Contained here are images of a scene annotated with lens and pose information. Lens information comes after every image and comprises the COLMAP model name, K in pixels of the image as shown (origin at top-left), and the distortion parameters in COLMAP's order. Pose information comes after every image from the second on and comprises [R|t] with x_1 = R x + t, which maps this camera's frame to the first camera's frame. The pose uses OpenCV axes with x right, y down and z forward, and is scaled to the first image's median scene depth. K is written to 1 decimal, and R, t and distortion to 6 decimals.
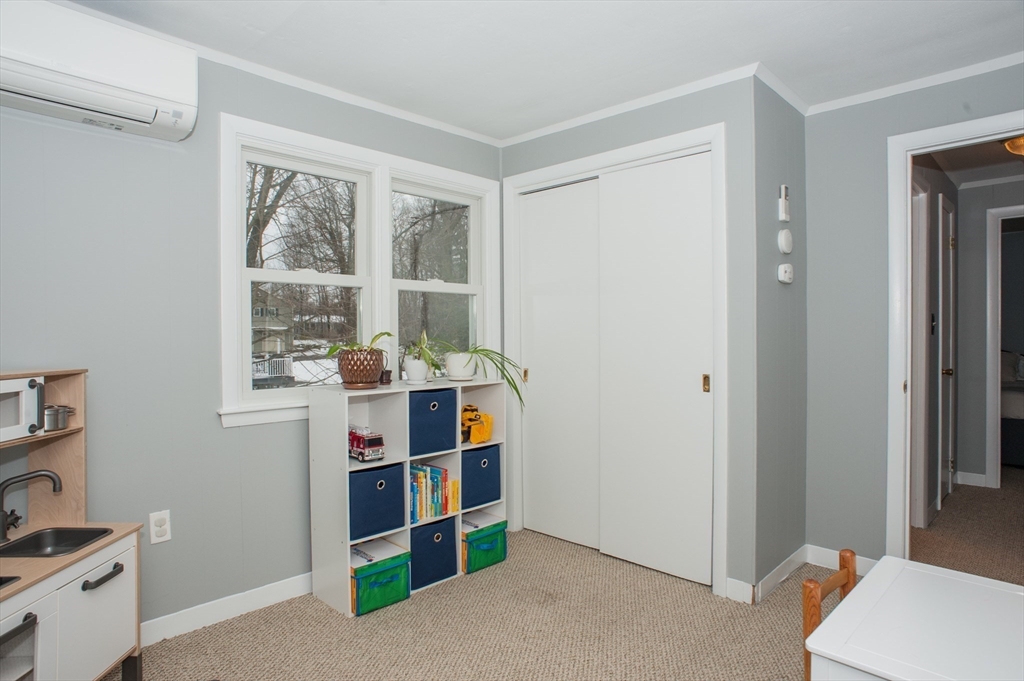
lens RADIAL K [[588.6, 0, 508.1], [0, 588.6, 342.4], [0, 0, 1]] dist [-0.095605, 0.056236]
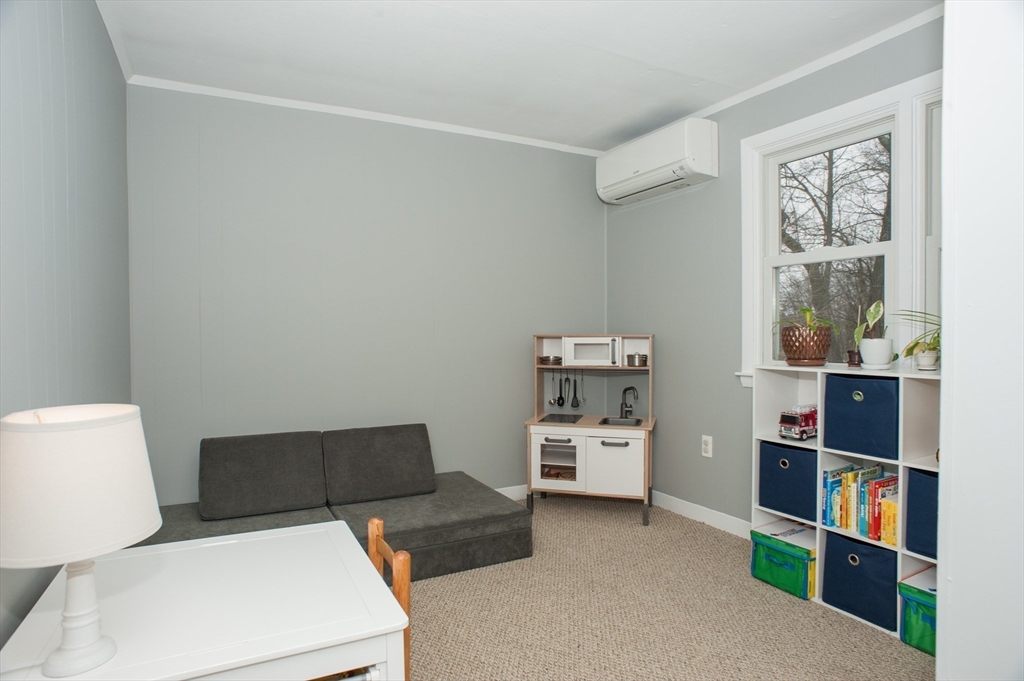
lens RADIAL K [[588.6, 0, 508.1], [0, 588.6, 342.4], [0, 0, 1]] dist [-0.095605, 0.056236]
pose [[-0.319051, 0.024456, -0.947422, 0.826673], [-0.001996, 0.999647, 0.026476, 0.015872], [0.947735, 0.010338, -0.318890, 0.851305]]
